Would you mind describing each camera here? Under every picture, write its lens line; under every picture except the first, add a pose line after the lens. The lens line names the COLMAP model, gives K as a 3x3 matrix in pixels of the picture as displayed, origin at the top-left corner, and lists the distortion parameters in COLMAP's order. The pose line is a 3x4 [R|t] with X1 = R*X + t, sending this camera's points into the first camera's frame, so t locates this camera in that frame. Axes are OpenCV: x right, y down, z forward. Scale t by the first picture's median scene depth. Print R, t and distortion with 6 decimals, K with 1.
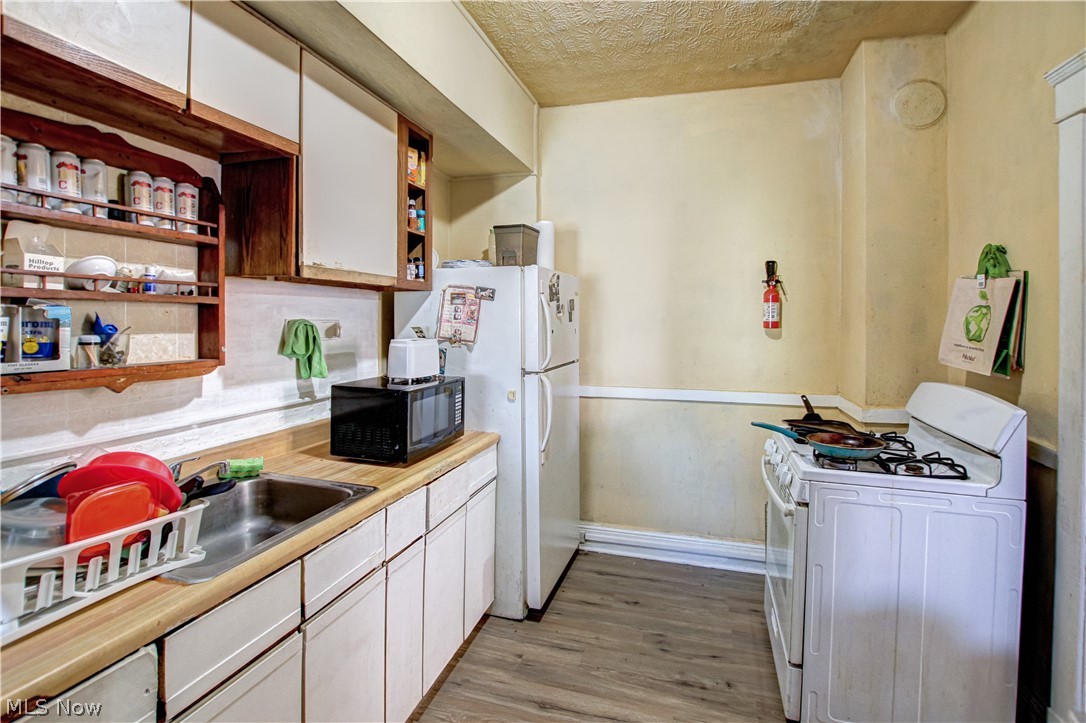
lens RADIAL K [[530.0, 0, 544.2], [0, 530.0, 321.3], [0, 0, 1]] dist [-0.018600, 0.000443]
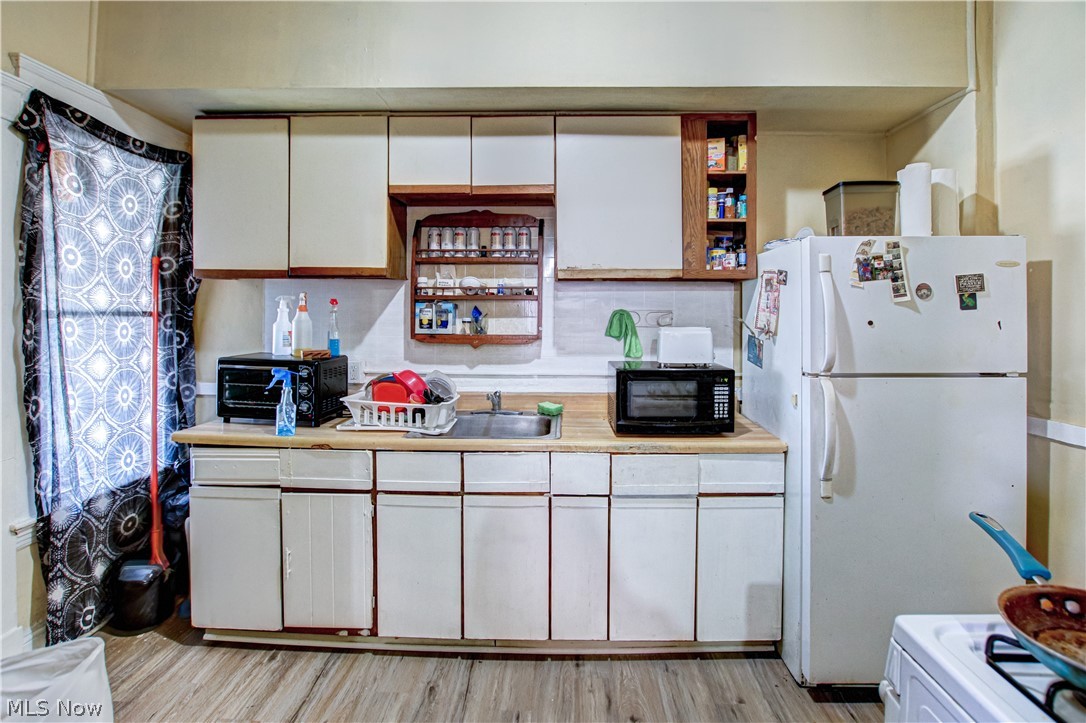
lens RADIAL K [[522.3, 0, 546.5], [0, 522.3, 314.3], [0, 0, 1]] dist [-0.021749, 0.000087]
pose [[0.265229, -0.007306, -0.964158, 0.742100], [-0.004403, 0.999952, -0.008789, 0.020112], [0.964175, 0.006577, 0.265184, 0.516141]]
